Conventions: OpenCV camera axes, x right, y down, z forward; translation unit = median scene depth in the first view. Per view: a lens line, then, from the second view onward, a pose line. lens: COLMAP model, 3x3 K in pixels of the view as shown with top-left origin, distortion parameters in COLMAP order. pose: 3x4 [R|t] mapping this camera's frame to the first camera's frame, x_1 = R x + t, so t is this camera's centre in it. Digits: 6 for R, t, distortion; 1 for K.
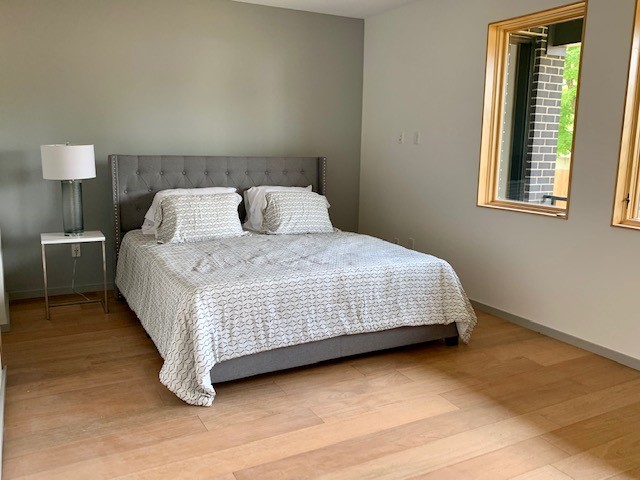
lens RADIAL K [[545.5, 0, 321.6], [0, 545.5, 237.6], [0, 0, 1]] dist [0.053604, -0.085735]
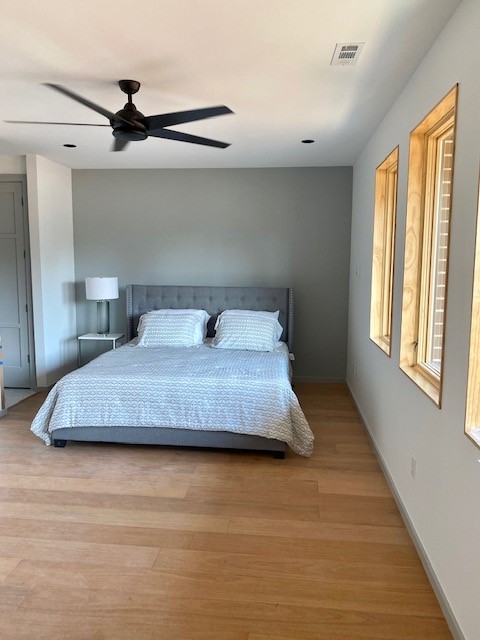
lens RADIAL K [[495.6, 0, 241.4], [0, 495.6, 321.4], [0, 0, 1]] dist [0.014778, -0.003249]
pose [[0.823184, 0.061430, -0.564442, 0.640082], [-0.093352, 0.995244, -0.027830, -0.043522], [0.560048, 0.075601, 0.825003, 0.079081]]
